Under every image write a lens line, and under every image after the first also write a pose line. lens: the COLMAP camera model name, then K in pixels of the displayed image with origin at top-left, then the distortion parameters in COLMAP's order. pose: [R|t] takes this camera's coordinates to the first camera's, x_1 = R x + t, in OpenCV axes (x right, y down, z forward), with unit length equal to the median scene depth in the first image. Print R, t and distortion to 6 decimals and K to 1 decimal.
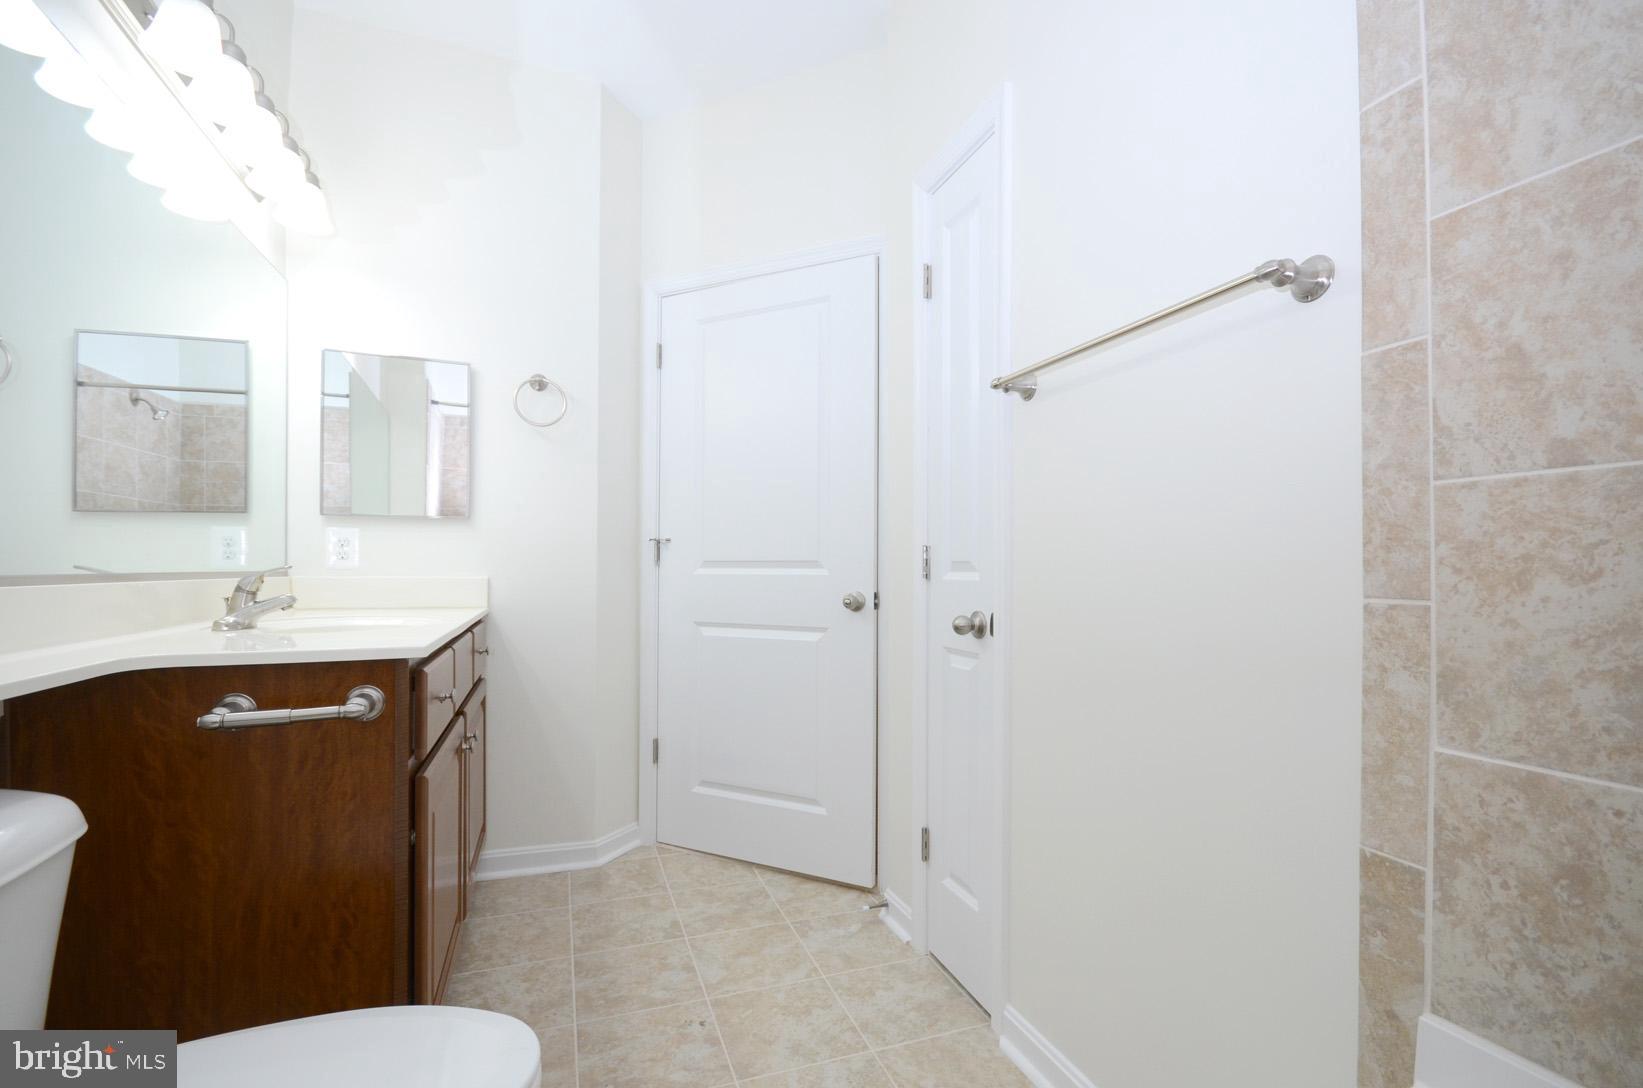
lens RADIAL K [[718.4, 0, 809.9], [0, 718.4, 562.4], [0, 0, 1]] dist [-0.001668, -0.000308]
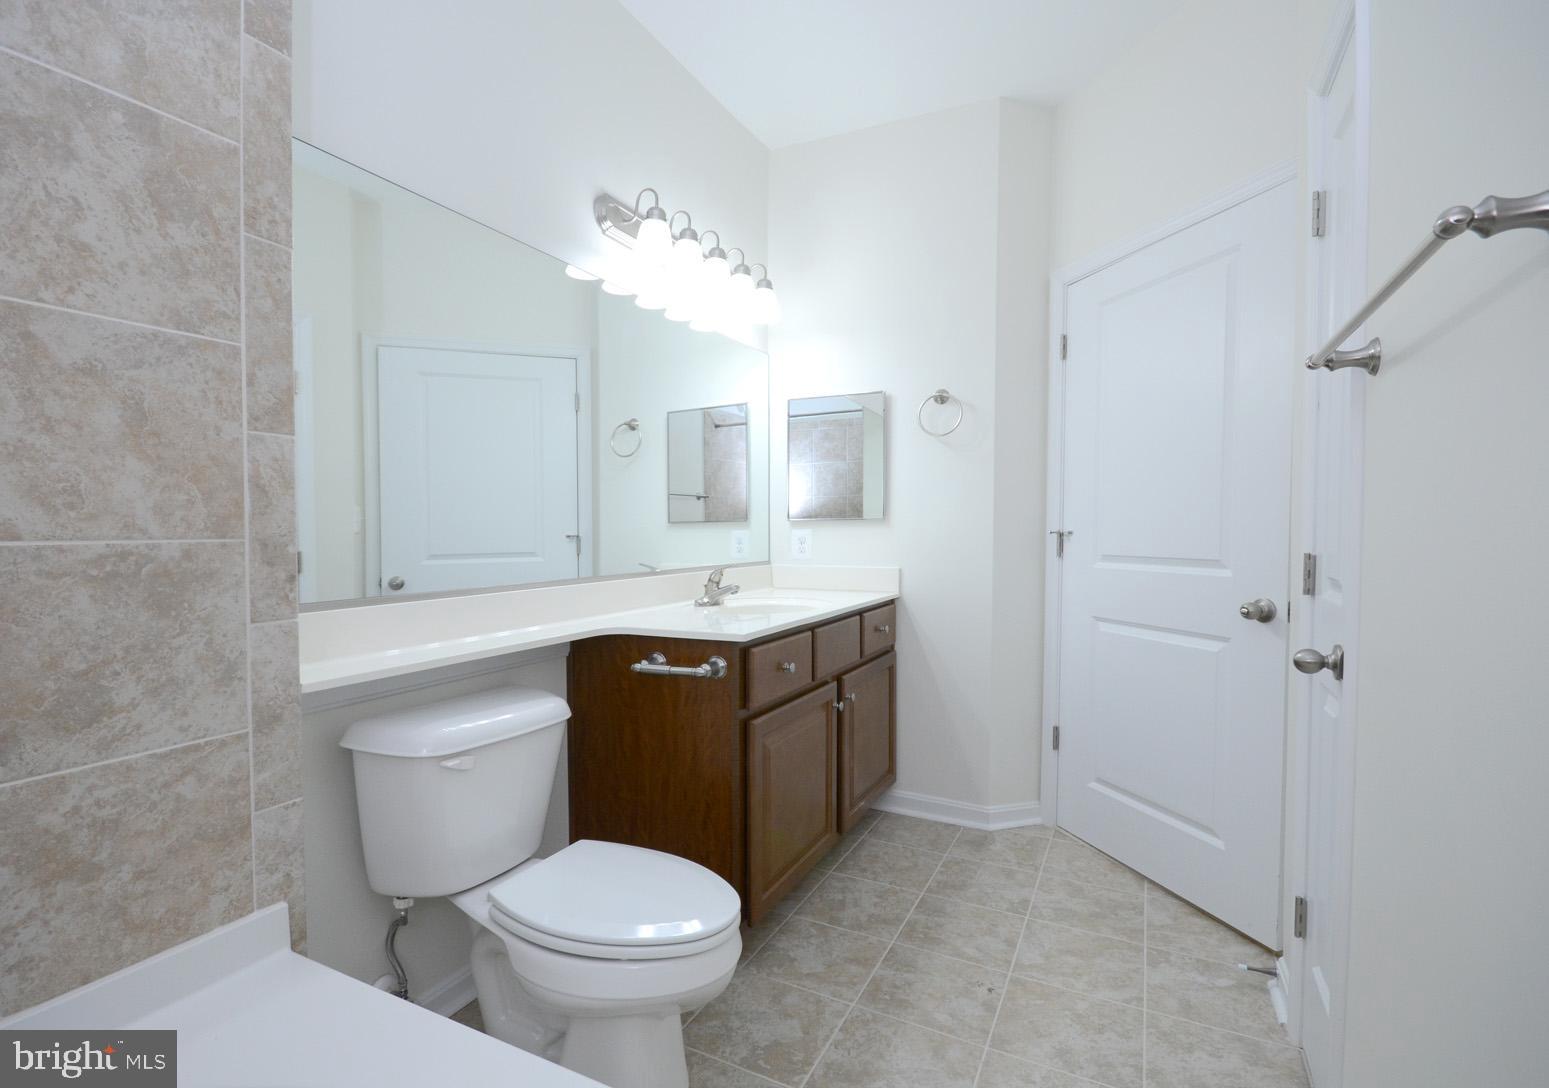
lens RADIAL K [[666.4, 0, 728.3], [0, 666.4, 576.1], [0, 0, 1]] dist [0.001889, -0.004839]
pose [[0.697419, 0.031880, -0.715954, 0.188714], [0.009531, 0.998509, 0.053746, -0.034482], [0.716600, -0.044307, 0.696076, 0.018311]]
